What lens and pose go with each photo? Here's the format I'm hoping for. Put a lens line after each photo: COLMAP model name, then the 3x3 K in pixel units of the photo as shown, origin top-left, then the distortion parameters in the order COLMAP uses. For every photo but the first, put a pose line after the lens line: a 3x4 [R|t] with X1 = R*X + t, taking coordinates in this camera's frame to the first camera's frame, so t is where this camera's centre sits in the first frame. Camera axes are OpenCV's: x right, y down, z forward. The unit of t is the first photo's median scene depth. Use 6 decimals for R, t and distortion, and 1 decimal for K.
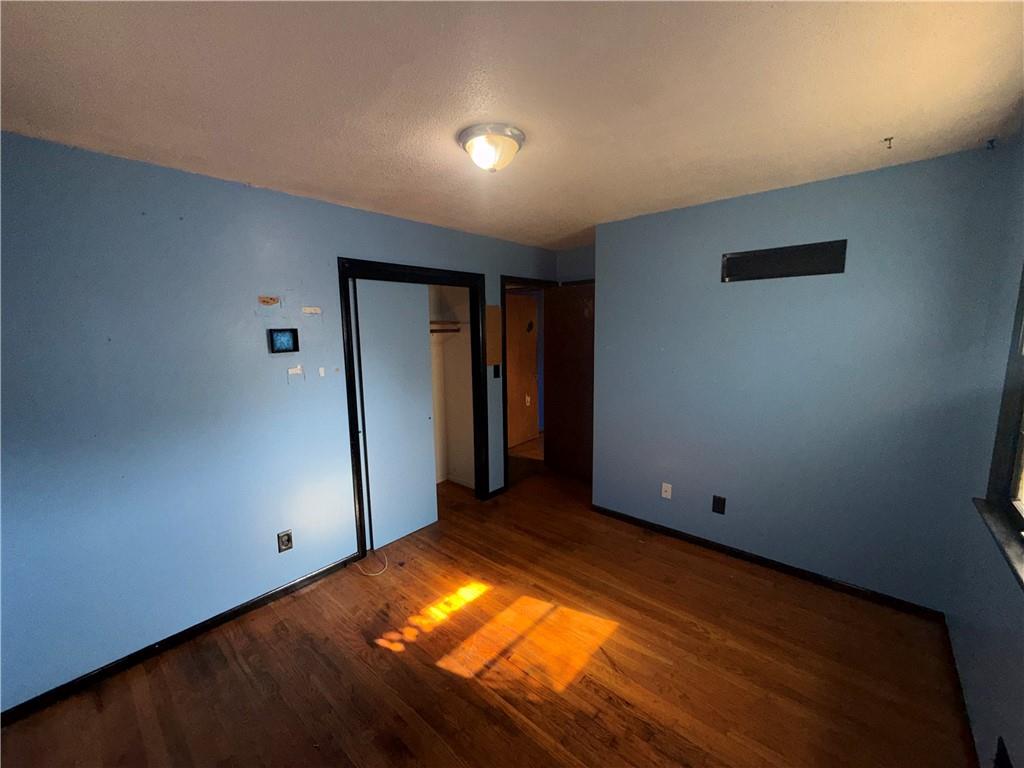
lens RADIAL K [[407.4, 0, 511.9], [0, 407.4, 384.8], [0, 0, 1]] dist [0.000463, 0.000010]
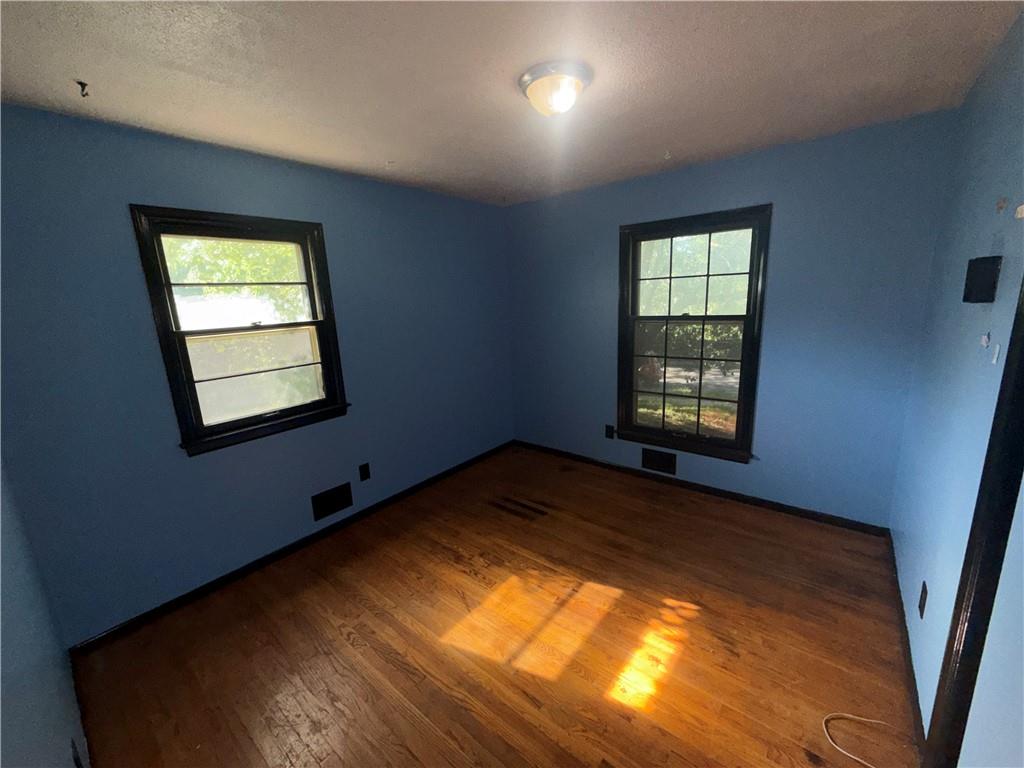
lens RADIAL K [[407.4, 0, 513.3], [0, 407.4, 381.1], [0, 0, 1]] dist [0.000463, 0.000010]
pose [[-0.996769, 0.074342, -0.030402, 0.091713], [0.059885, 0.940134, 0.335501, -0.220023], [0.053524, 0.332597, -0.941549, 1.678468]]
